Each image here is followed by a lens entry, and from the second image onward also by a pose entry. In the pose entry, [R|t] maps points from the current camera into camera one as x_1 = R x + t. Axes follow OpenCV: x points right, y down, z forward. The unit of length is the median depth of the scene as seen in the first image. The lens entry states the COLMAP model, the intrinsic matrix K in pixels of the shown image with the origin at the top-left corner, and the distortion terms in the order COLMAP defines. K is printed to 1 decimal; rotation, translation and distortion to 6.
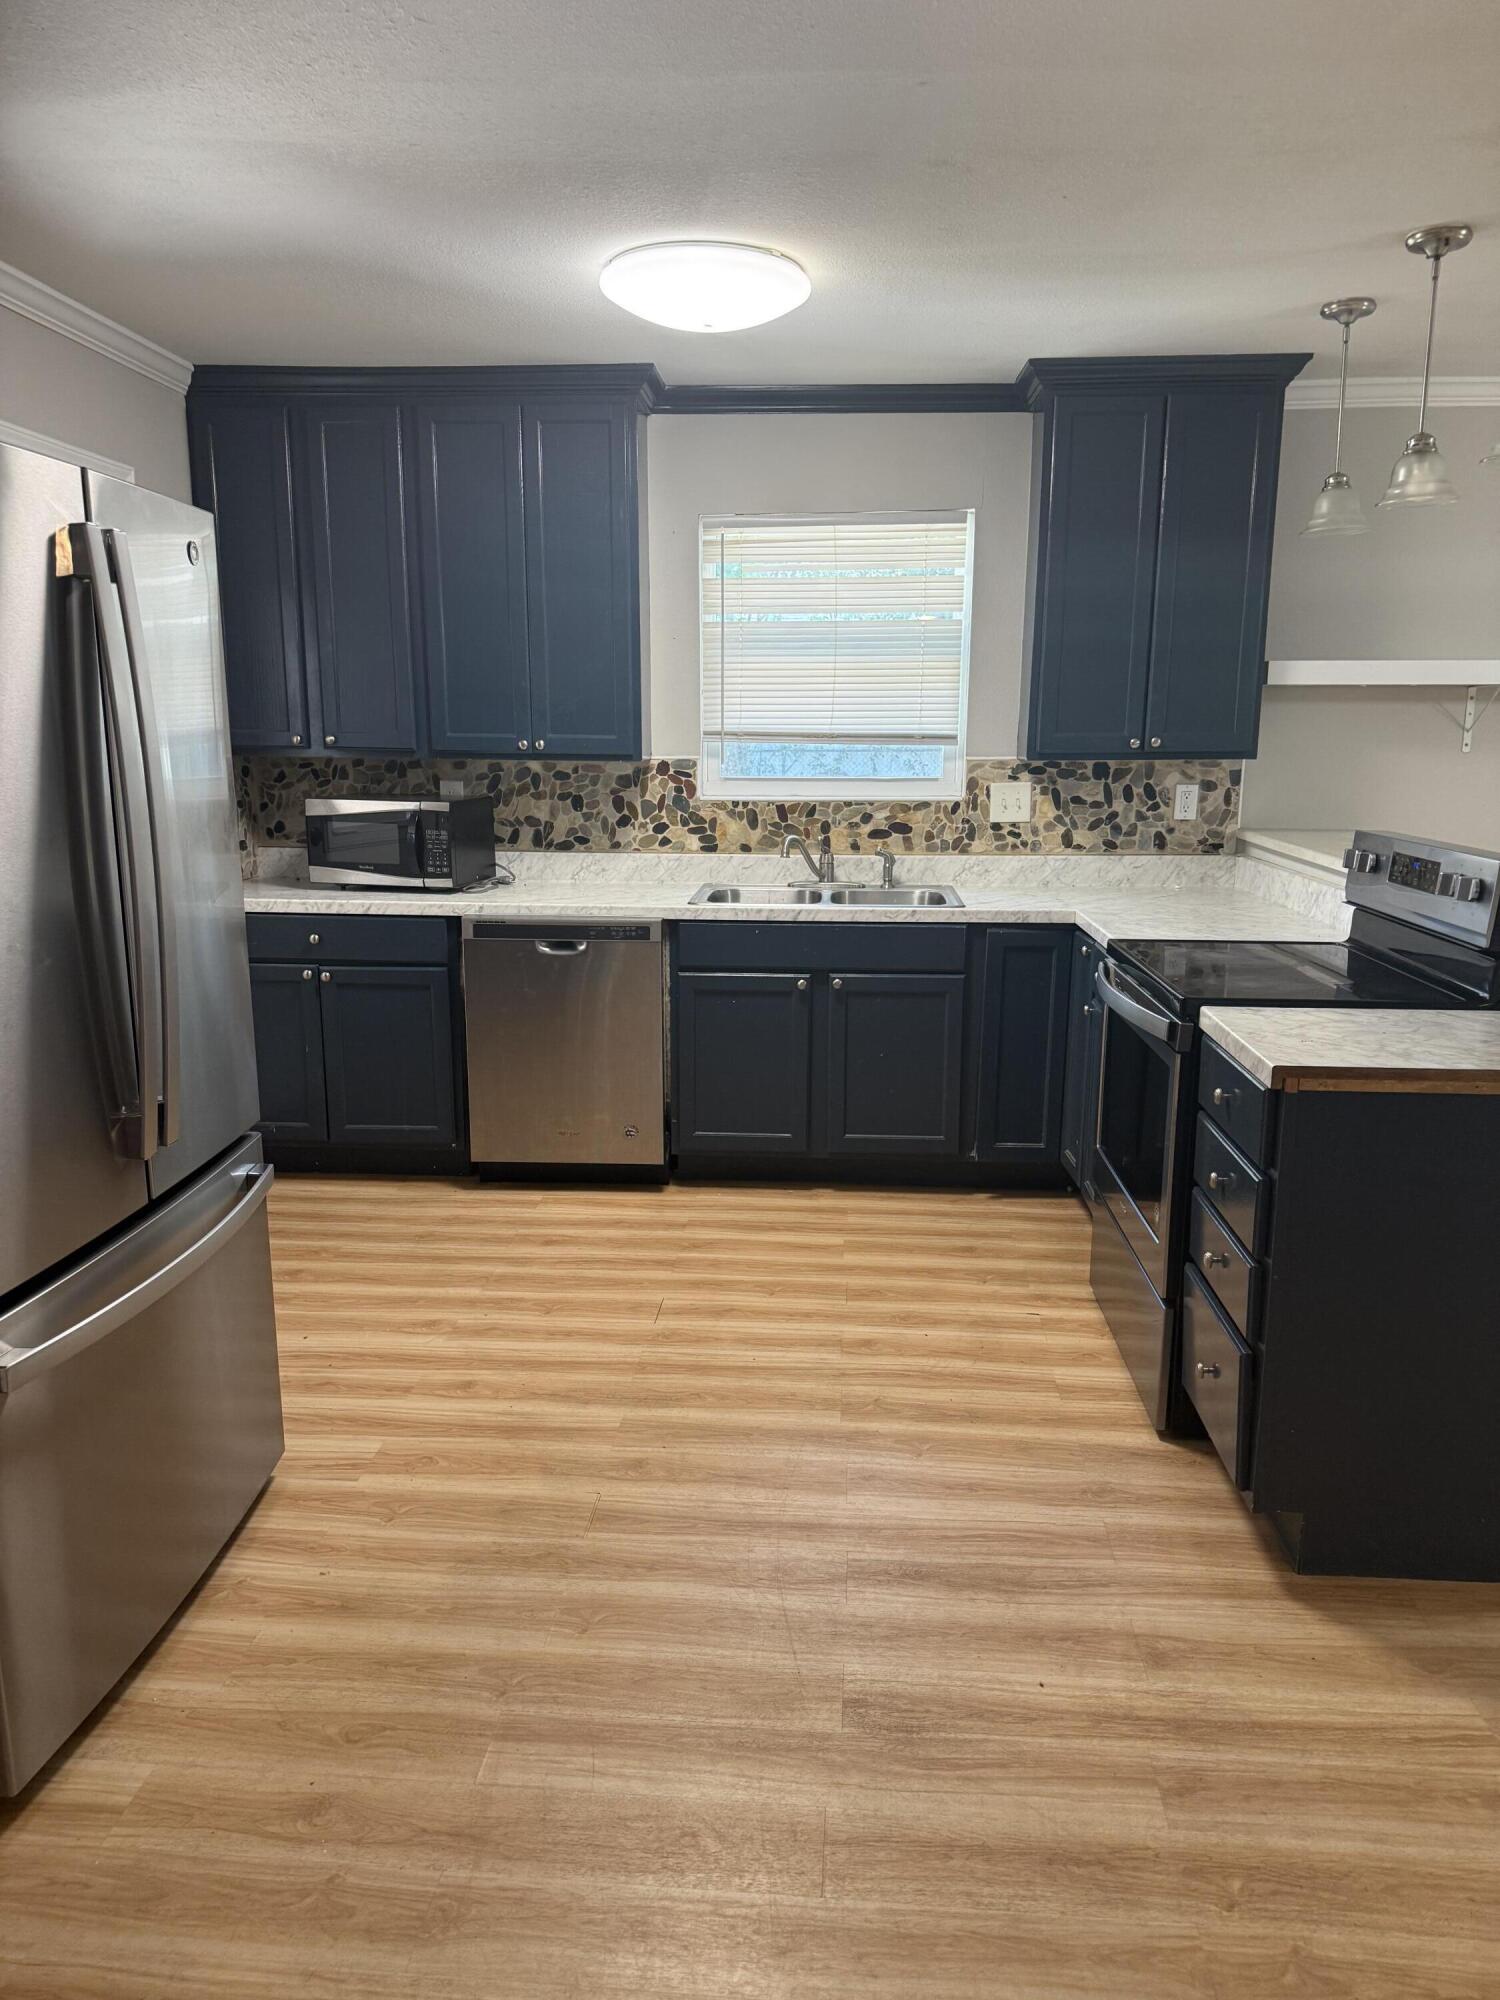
lens RADIAL K [[1412.2, 0, 742.6], [0, 1412.2, 1012.5], [0, 0, 1]] dist [0.008095, -0.009218]
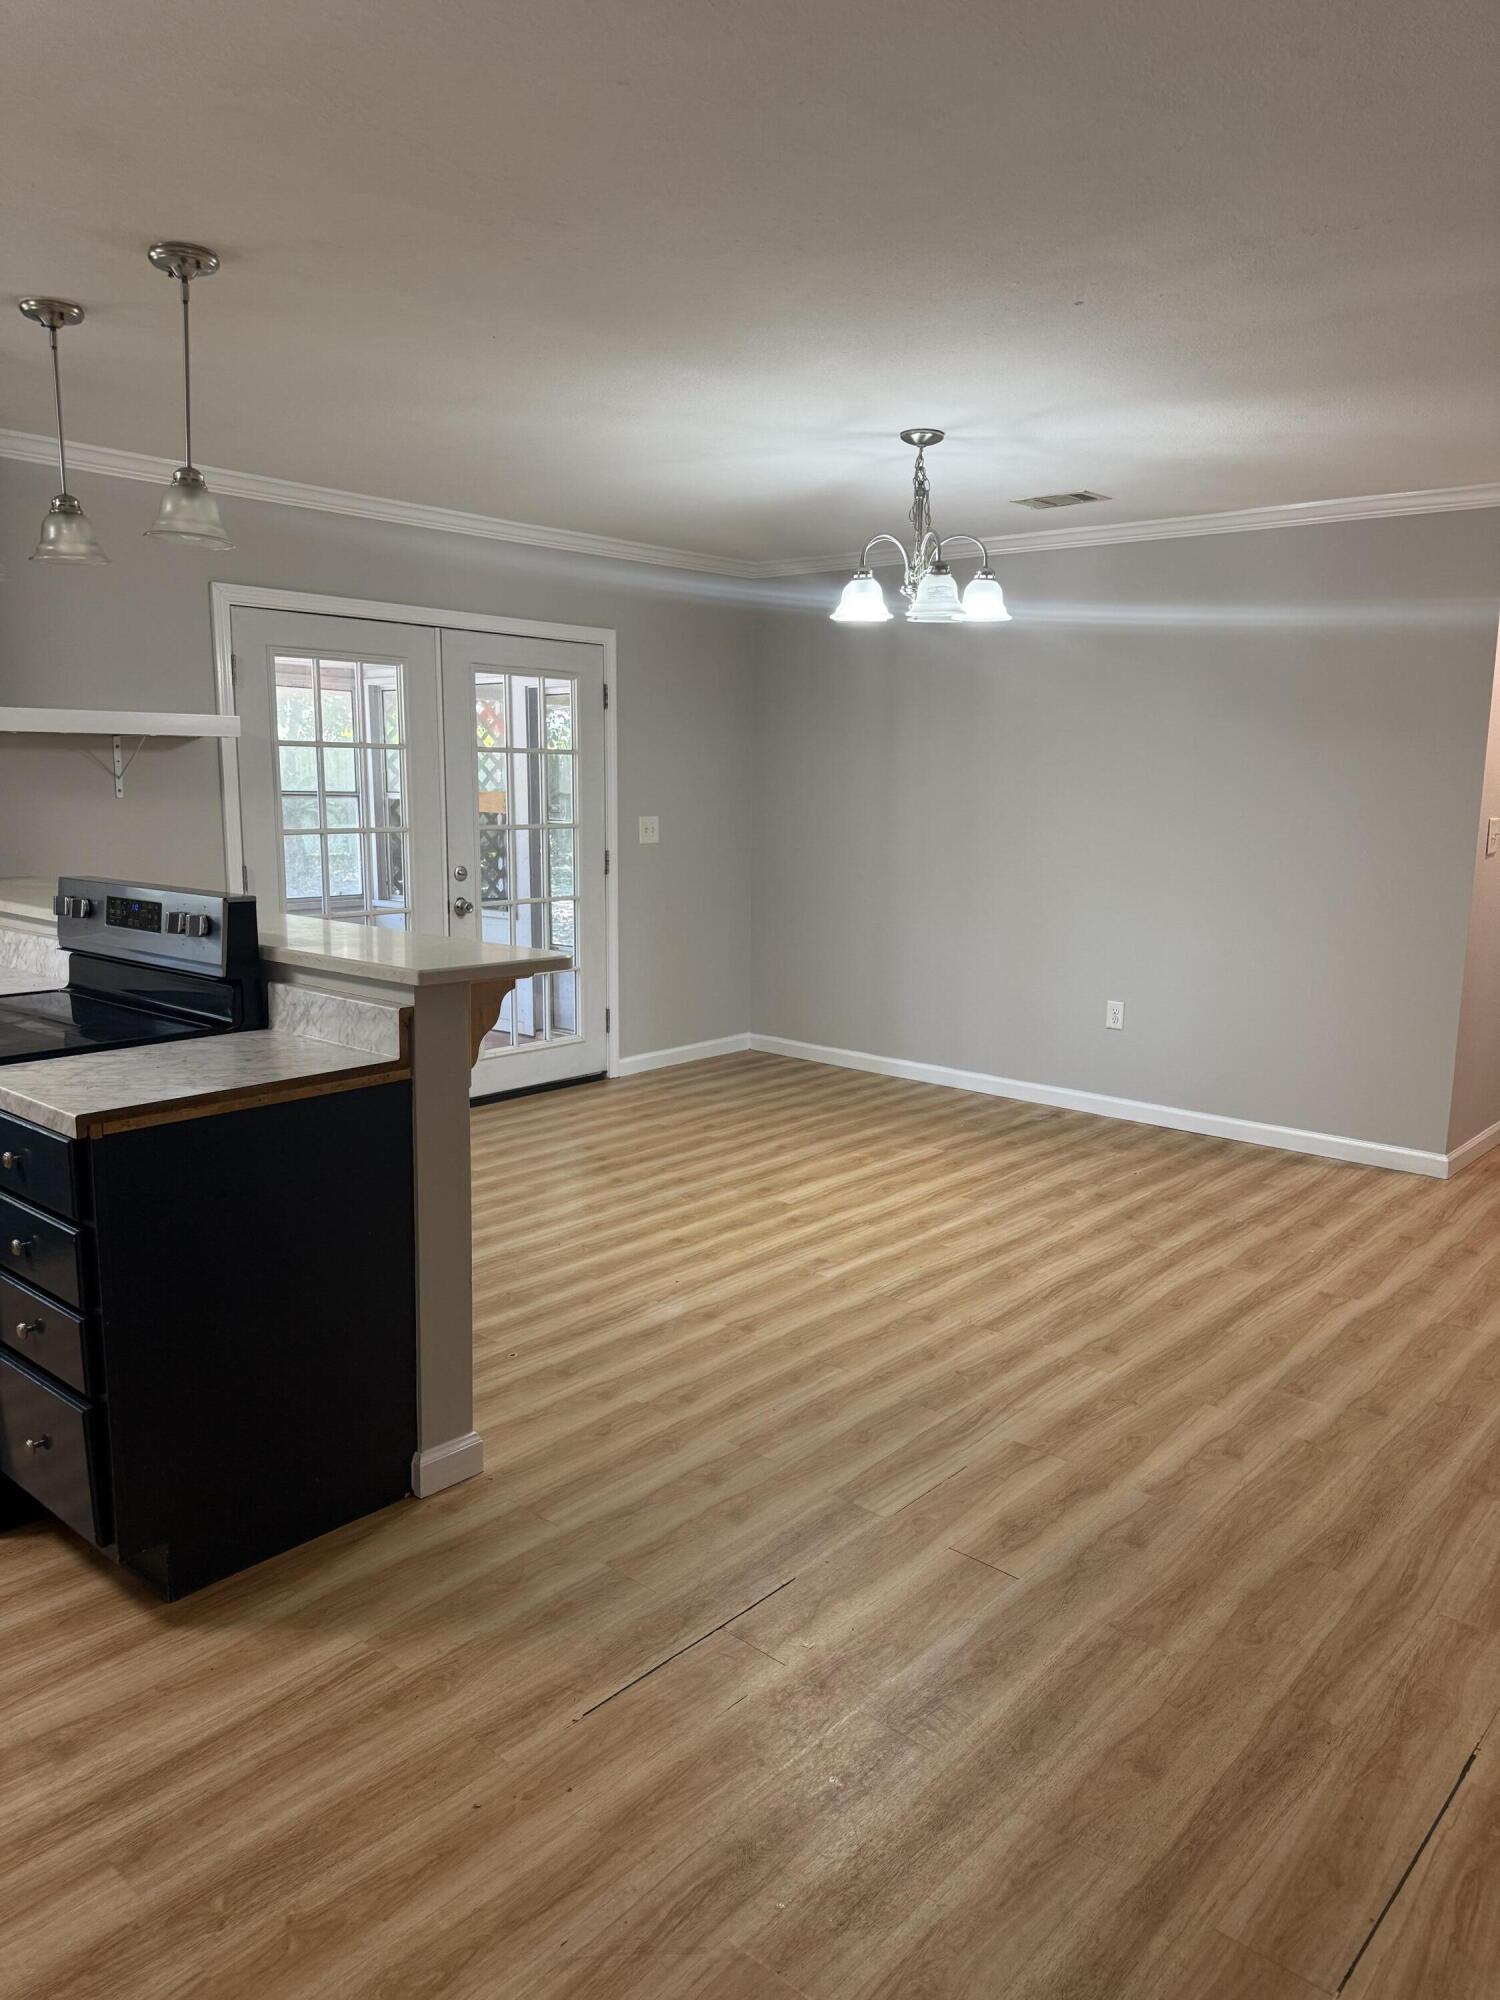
lens RADIAL K [[1412.2, 0, 742.6], [0, 1412.2, 1012.5], [0, 0, 1]] dist [0.008095, -0.009218]
pose [[0.608335, -0.130814, 0.782826, -0.108745], [0.153339, 0.987112, 0.045791, -0.007861], [-0.778727, 0.092181, 0.620554, 0.005362]]
